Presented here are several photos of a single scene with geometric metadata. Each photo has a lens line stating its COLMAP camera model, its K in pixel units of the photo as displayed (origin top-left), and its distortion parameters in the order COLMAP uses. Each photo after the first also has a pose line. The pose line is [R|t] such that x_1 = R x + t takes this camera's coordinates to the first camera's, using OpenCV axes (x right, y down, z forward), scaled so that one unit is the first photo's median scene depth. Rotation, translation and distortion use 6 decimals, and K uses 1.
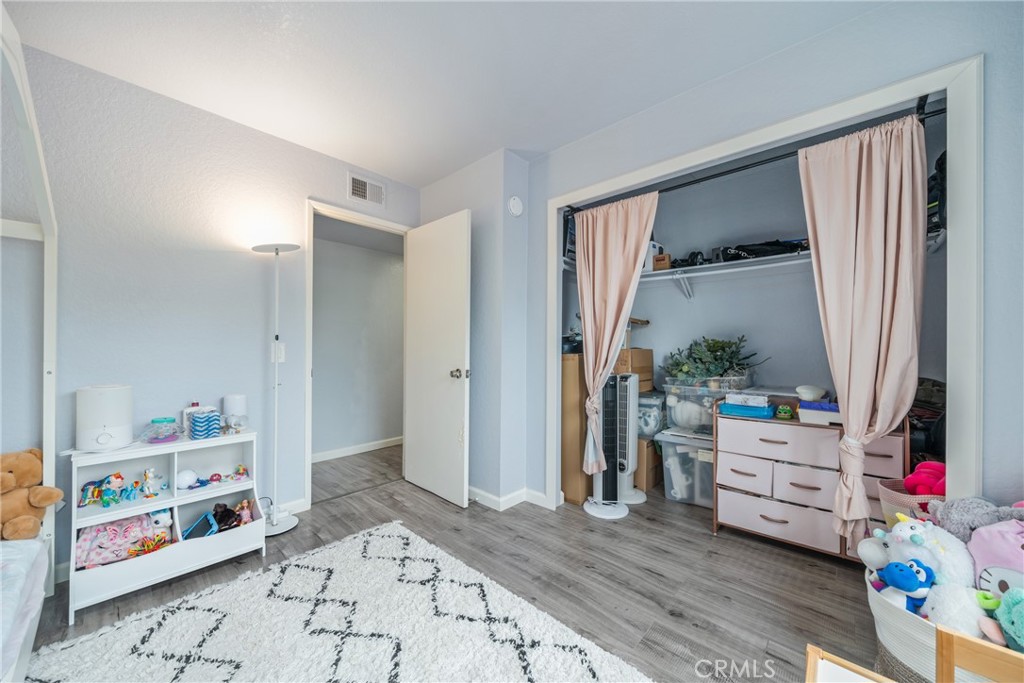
lens RADIAL K [[376.9, 0, 512.0], [0, 376.9, 341.5], [0, 0, 1]] dist [-0.000467, -0.000089]
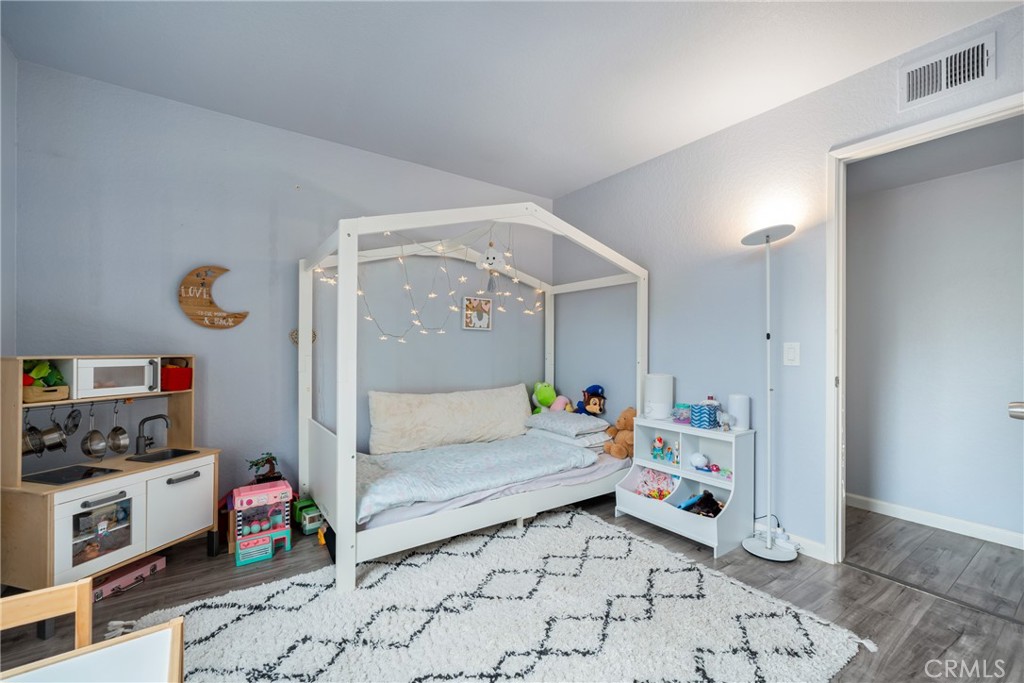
lens RADIAL K [[419.7, 0, 494.7], [0, 419.7, 344.7], [0, 0, 1]] dist [0.000473, 0.000120]
pose [[-0.223015, -0.005453, -0.974800, 0.536379], [0.006586, 0.999953, -0.007101, 0.013496], [0.974793, -0.008003, -0.222969, 0.670418]]
